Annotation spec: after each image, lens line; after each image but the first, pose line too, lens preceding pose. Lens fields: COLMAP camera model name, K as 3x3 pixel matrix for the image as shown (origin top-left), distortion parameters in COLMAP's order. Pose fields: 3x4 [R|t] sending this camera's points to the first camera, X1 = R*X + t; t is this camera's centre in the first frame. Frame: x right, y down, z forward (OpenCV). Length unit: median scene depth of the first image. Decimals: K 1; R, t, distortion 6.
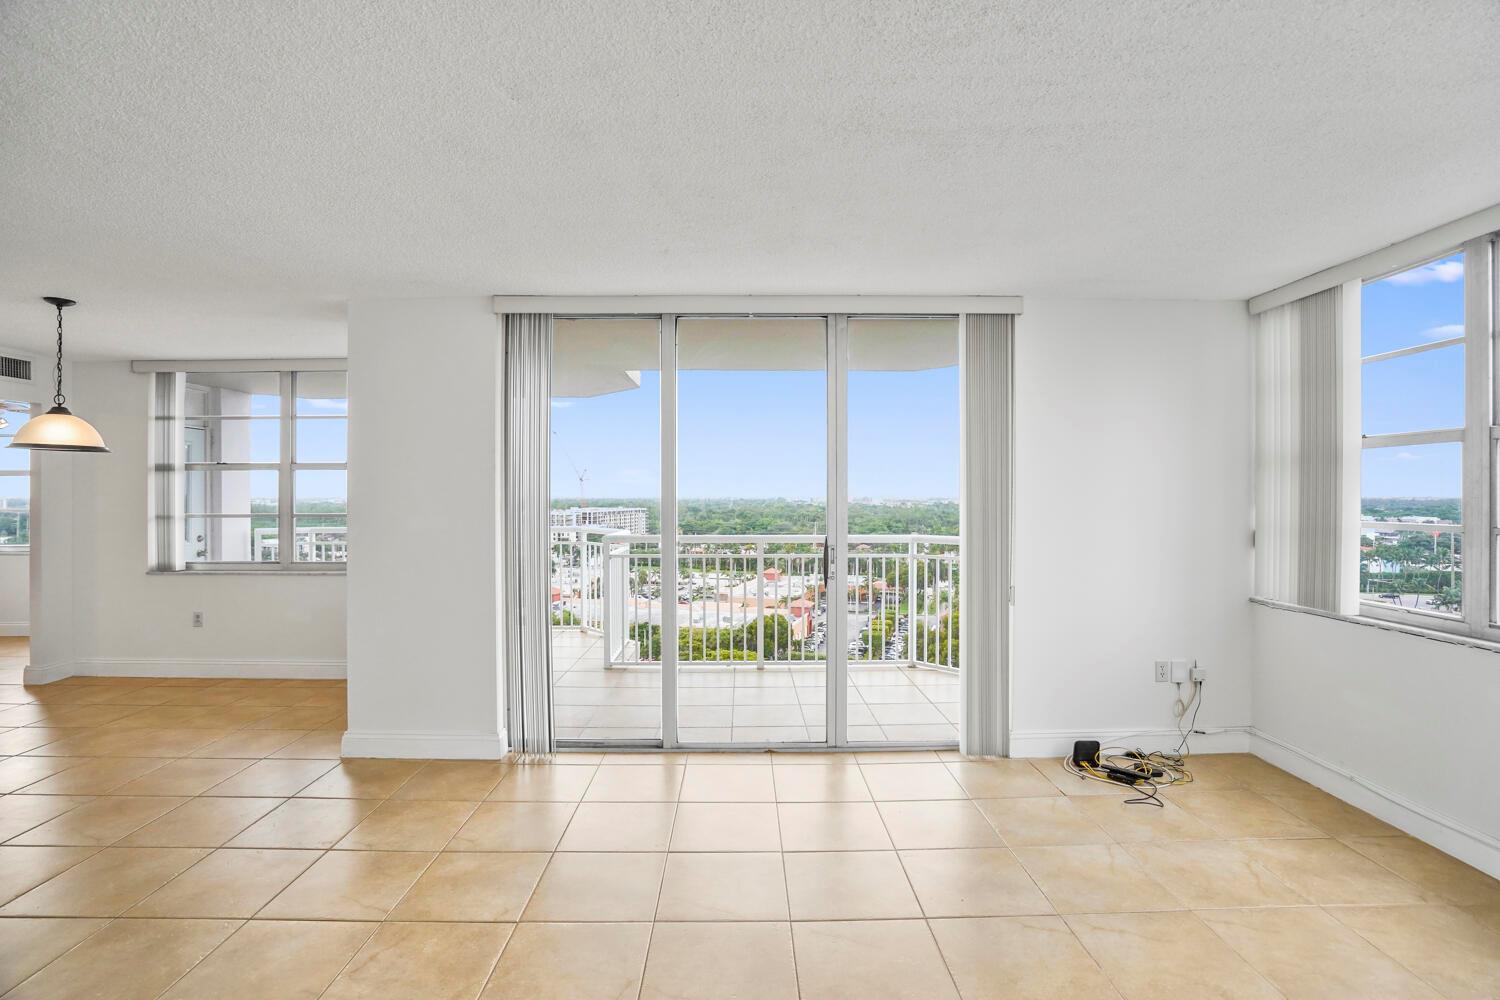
lens RADIAL K [[716.3, 0, 722.6], [0, 716.3, 486.7], [0, 0, 1]] dist [-0.046164, 0.015595]
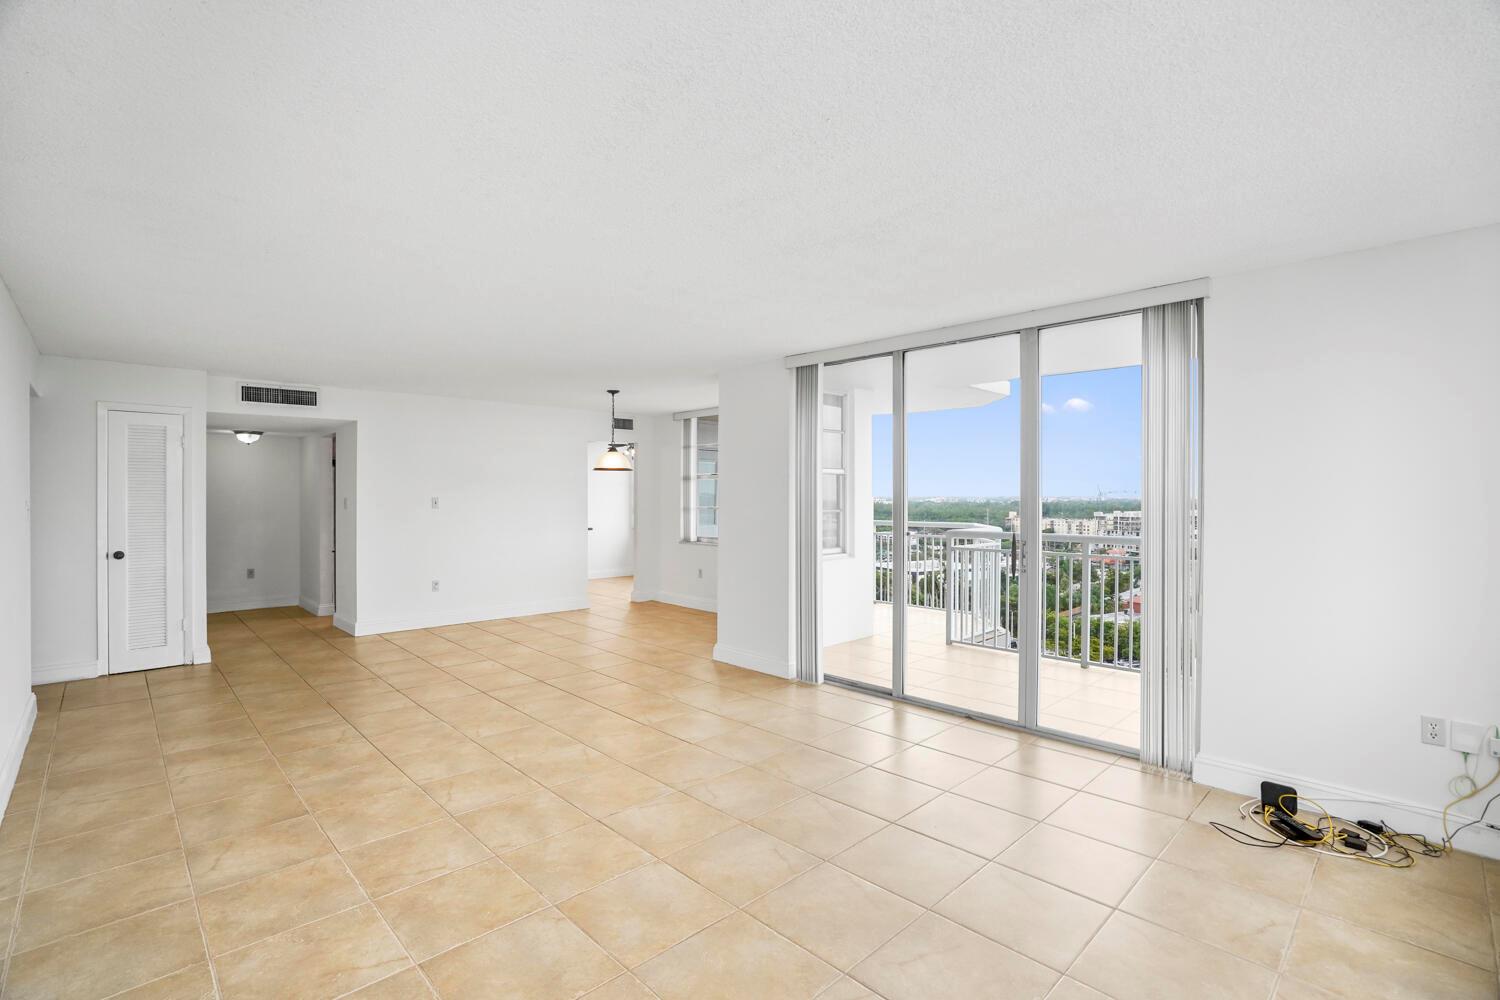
lens RADIAL K [[716.3, 0, 731.5], [0, 716.3, 497.7], [0, 0, 1]] dist [-0.046164, 0.015595]
pose [[0.670338, 0.005022, -0.742039, 0.644579], [0.006382, 0.999901, 0.012532, -0.002298], [0.742028, -0.013137, 0.670240, -0.052266]]
